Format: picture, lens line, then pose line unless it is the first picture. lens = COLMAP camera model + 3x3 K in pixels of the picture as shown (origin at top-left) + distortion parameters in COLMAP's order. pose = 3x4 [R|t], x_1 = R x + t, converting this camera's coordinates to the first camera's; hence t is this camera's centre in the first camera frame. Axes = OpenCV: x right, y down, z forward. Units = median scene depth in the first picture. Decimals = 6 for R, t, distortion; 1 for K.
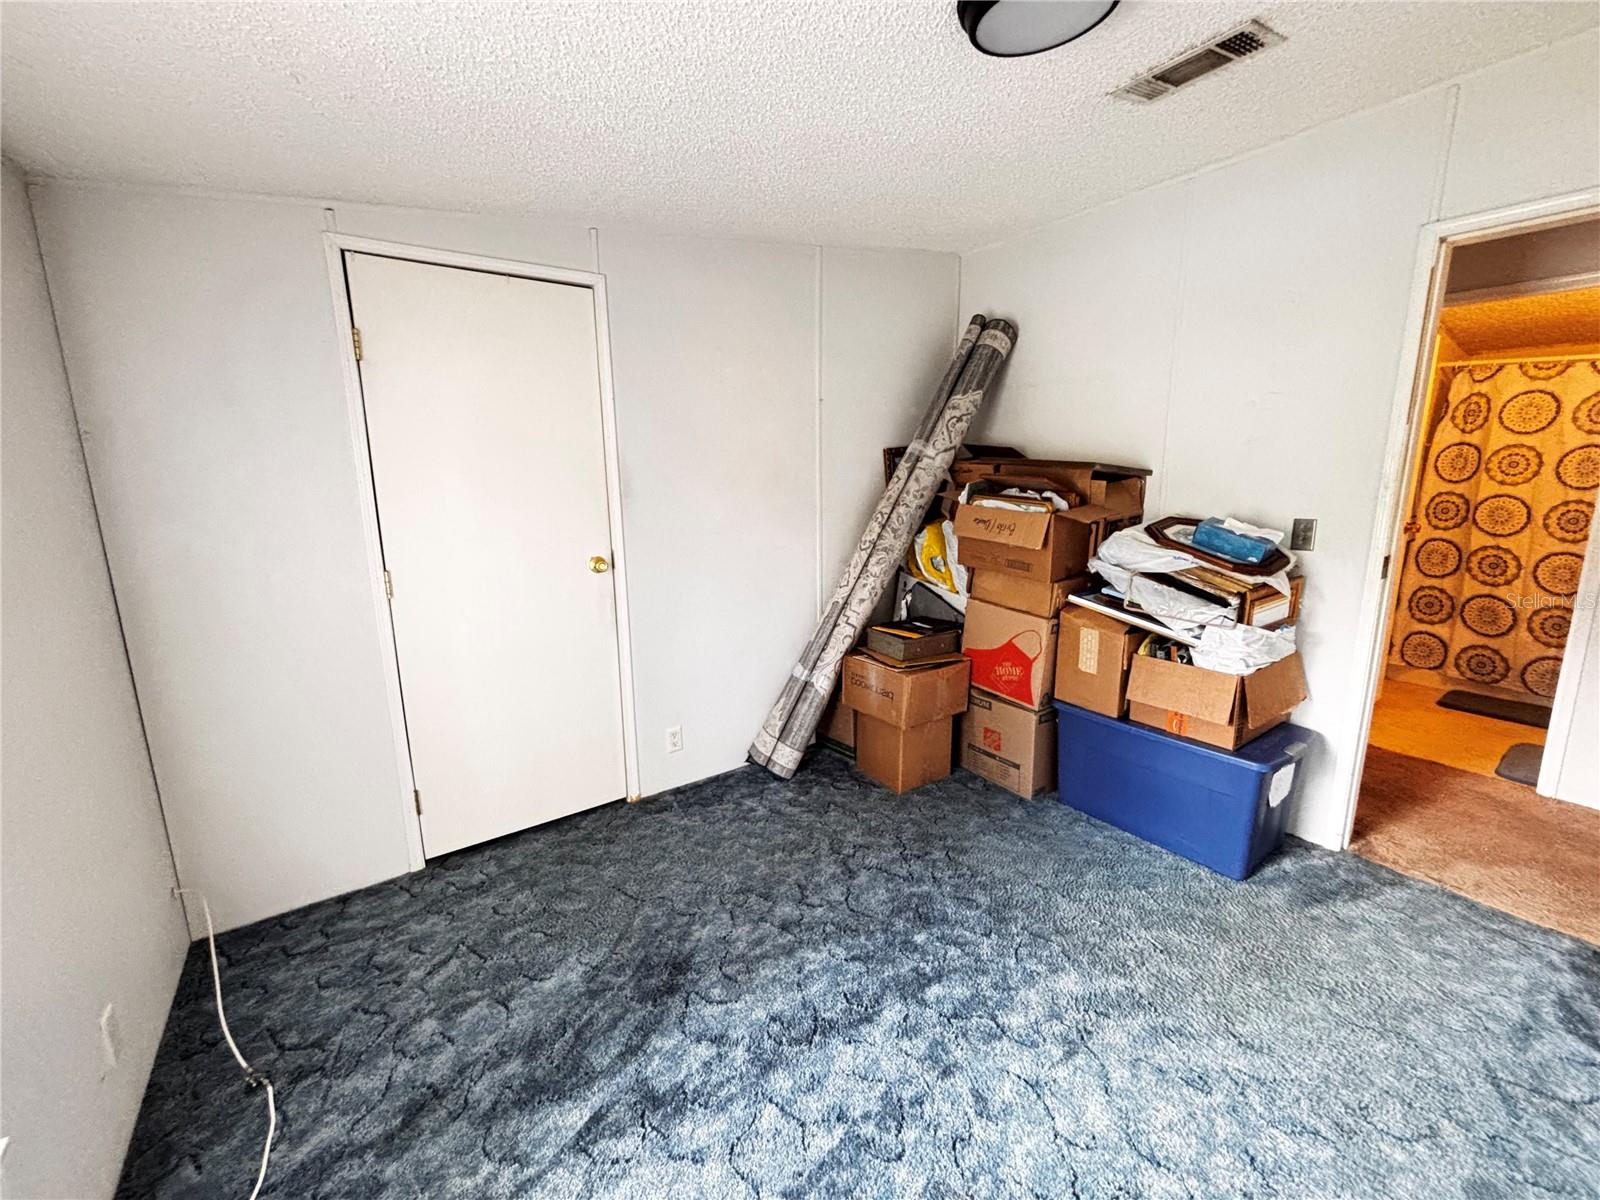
lens RADIAL K [[642.0, 0, 793.1], [0, 642.0, 594.2], [0, 0, 1]] dist [-0.001815, -0.000454]
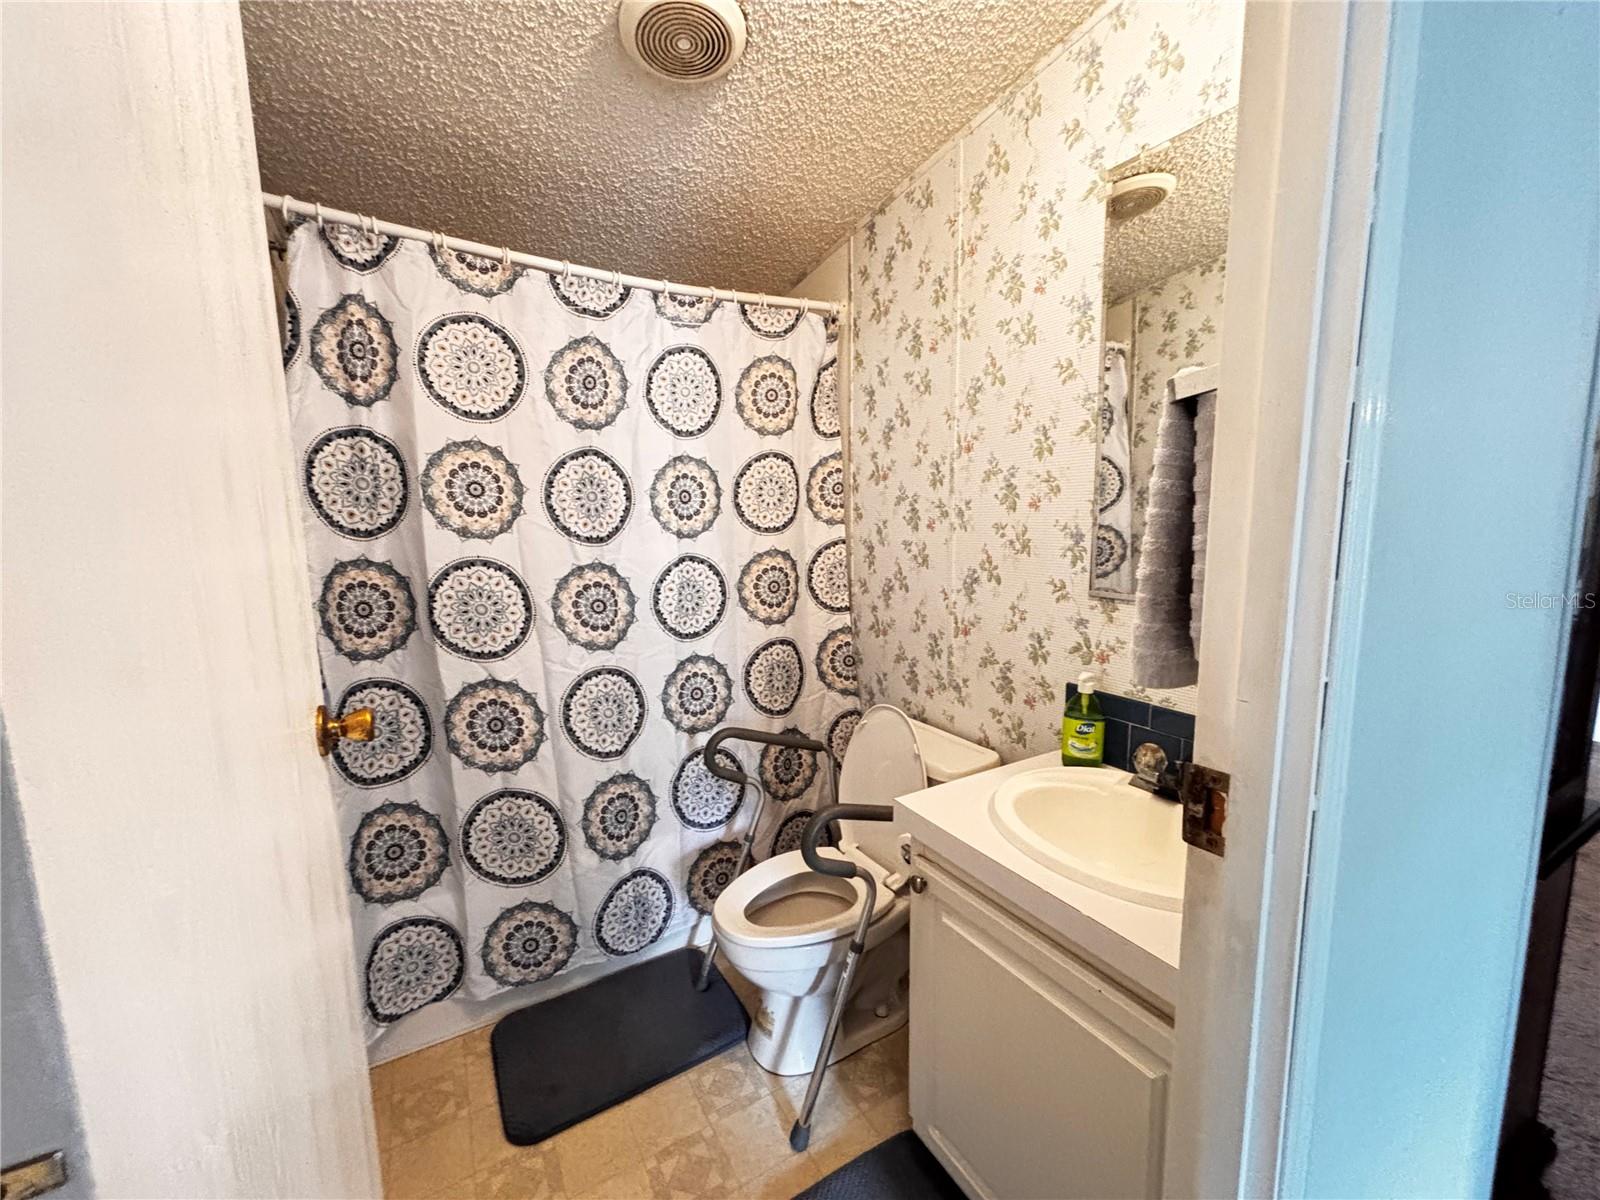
lens RADIAL K [[642.0, 0, 792.1], [0, 642.0, 598.6], [0, 0, 1]] dist [-0.001815, -0.000454]
pose [[0.093320, -0.127045, 0.987497, 0.695723], [0.201522, 0.973707, 0.106226, -0.131095], [-0.975028, 0.189089, 0.116469, 0.736679]]
